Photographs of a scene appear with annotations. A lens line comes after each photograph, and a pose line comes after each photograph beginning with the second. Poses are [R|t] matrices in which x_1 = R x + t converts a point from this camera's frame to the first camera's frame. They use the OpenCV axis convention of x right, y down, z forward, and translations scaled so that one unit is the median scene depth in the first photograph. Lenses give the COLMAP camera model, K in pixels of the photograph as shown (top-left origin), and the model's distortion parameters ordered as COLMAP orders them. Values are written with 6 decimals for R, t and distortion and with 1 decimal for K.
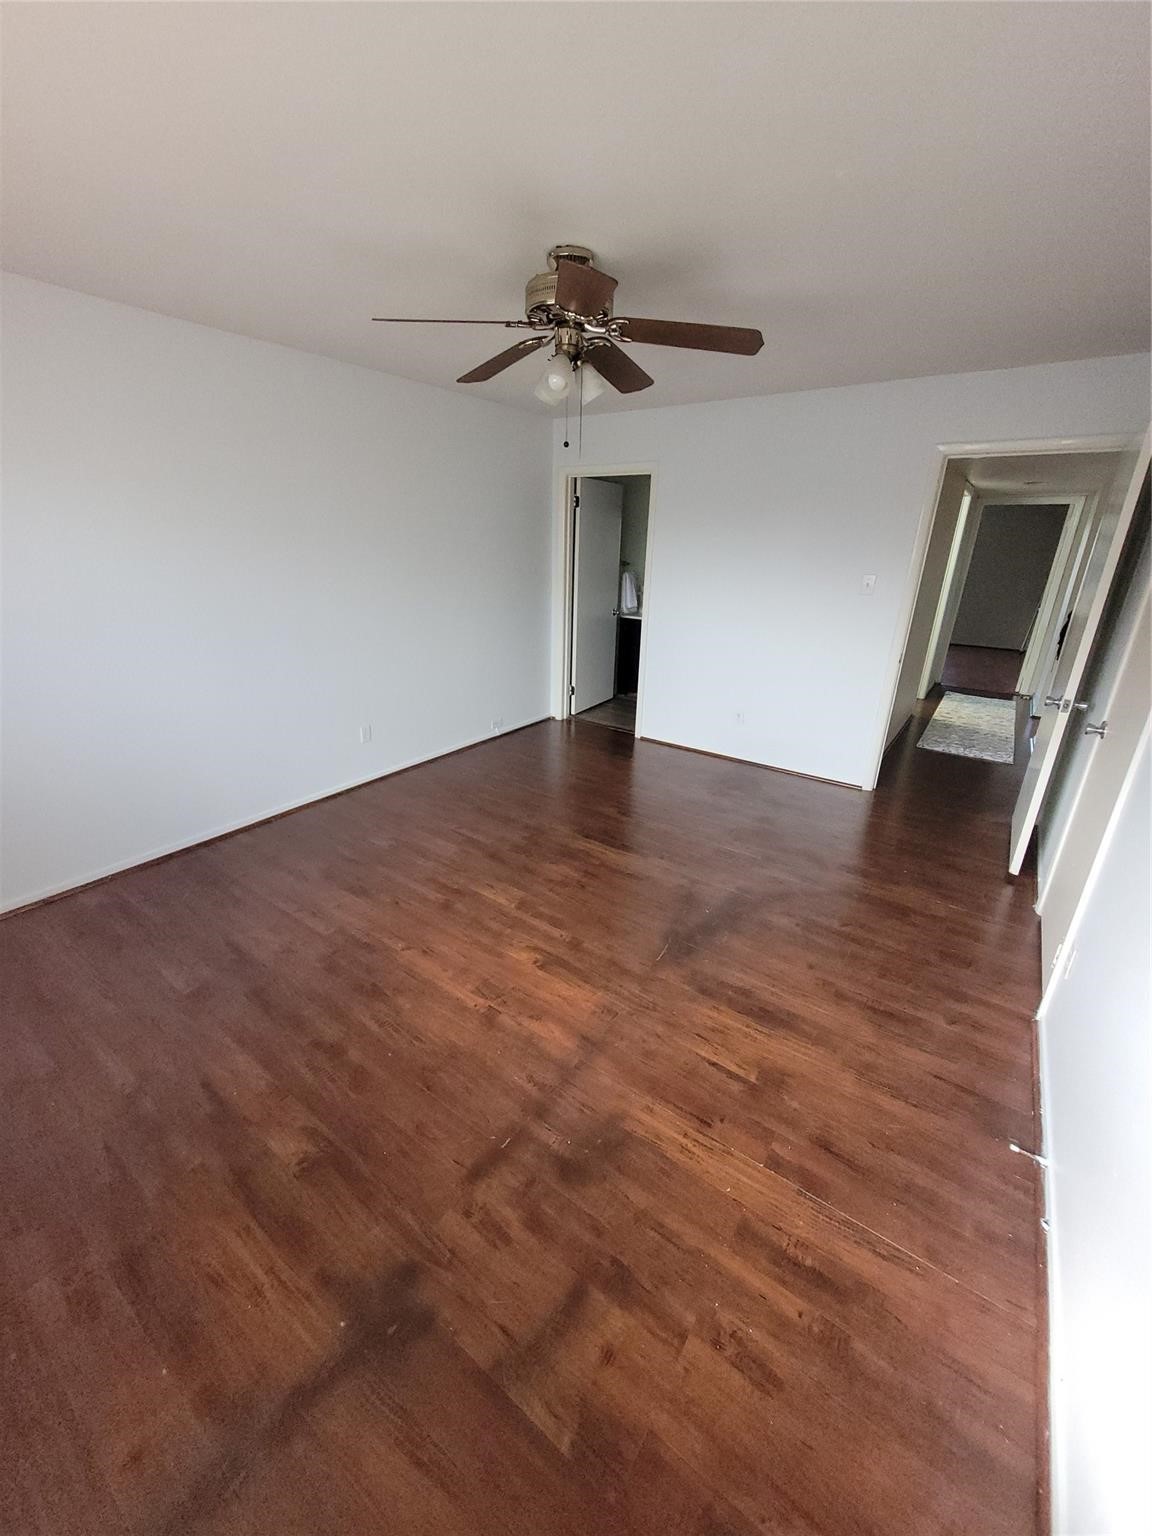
lens RADIAL K [[596.5, 0, 566.6], [0, 596.5, 762.8], [0, 0, 1]] dist [0.006982, -0.001762]
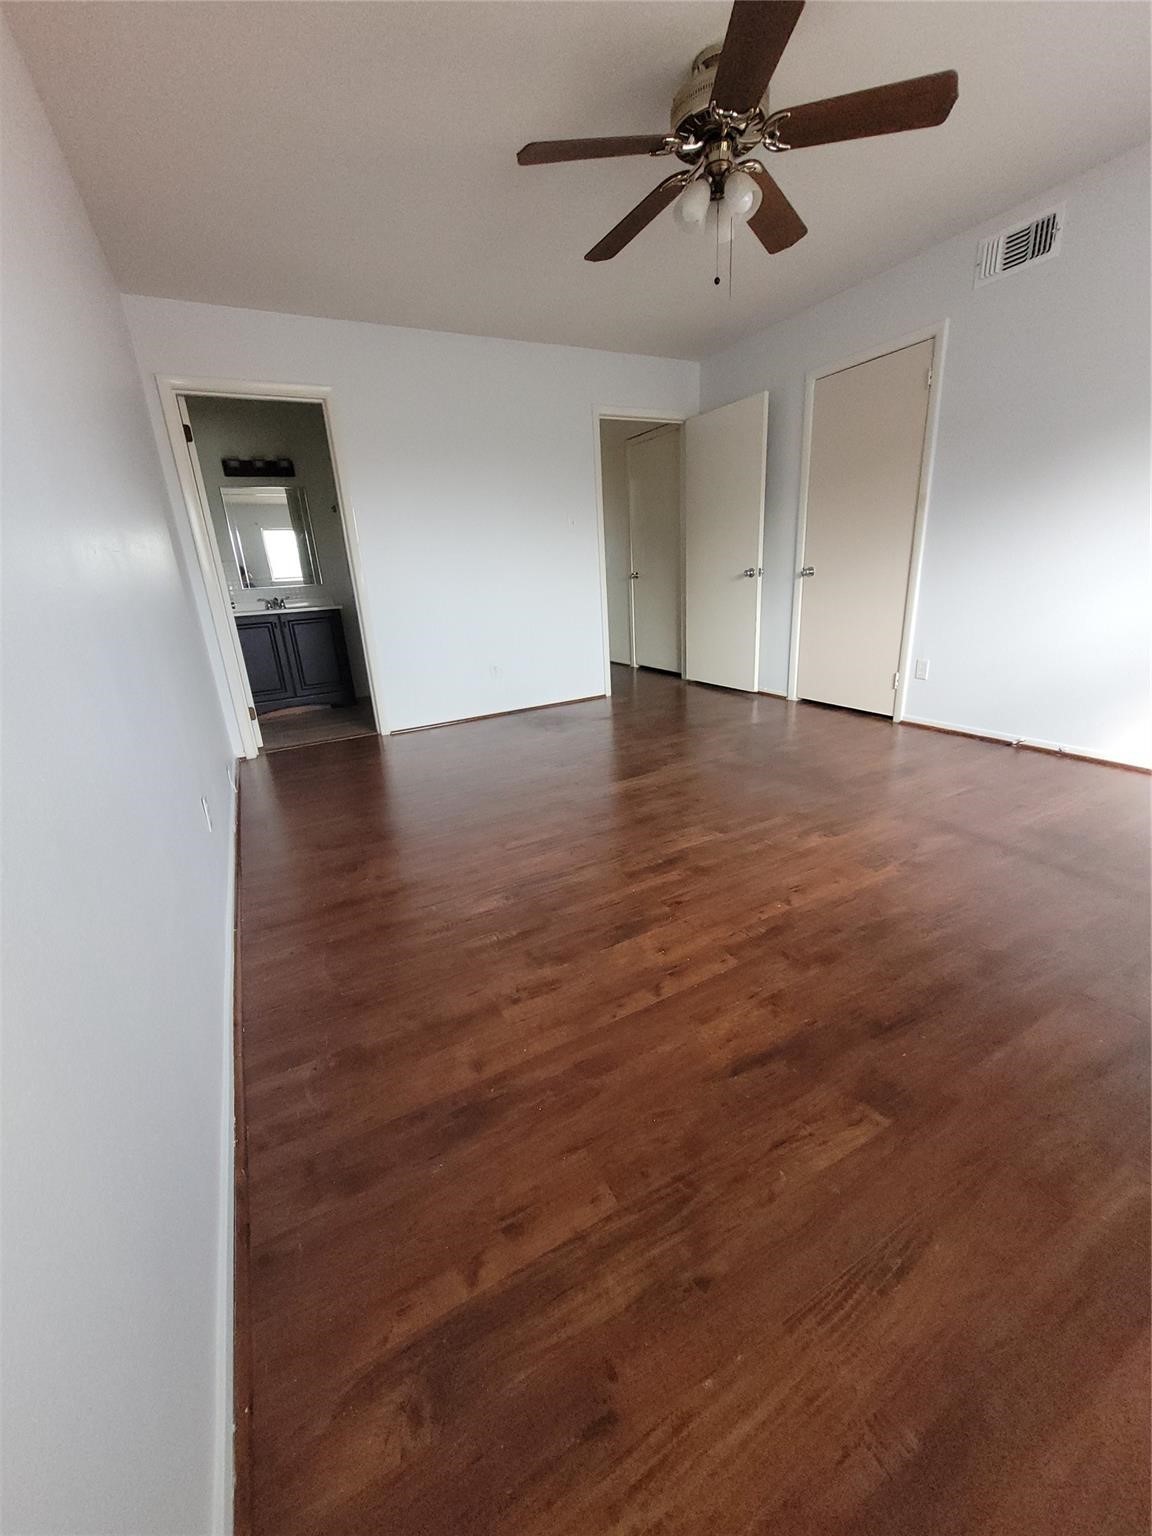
lens RADIAL K [[596.5, 0, 567.4], [0, 596.5, 766.1], [0, 0, 1]] dist [0.006982, -0.001762]
pose [[0.442362, -0.328166, 0.834640, -0.918374], [0.380115, 0.911528, 0.156935, -0.072467], [-0.812298, 0.247837, 0.527966, 0.733317]]
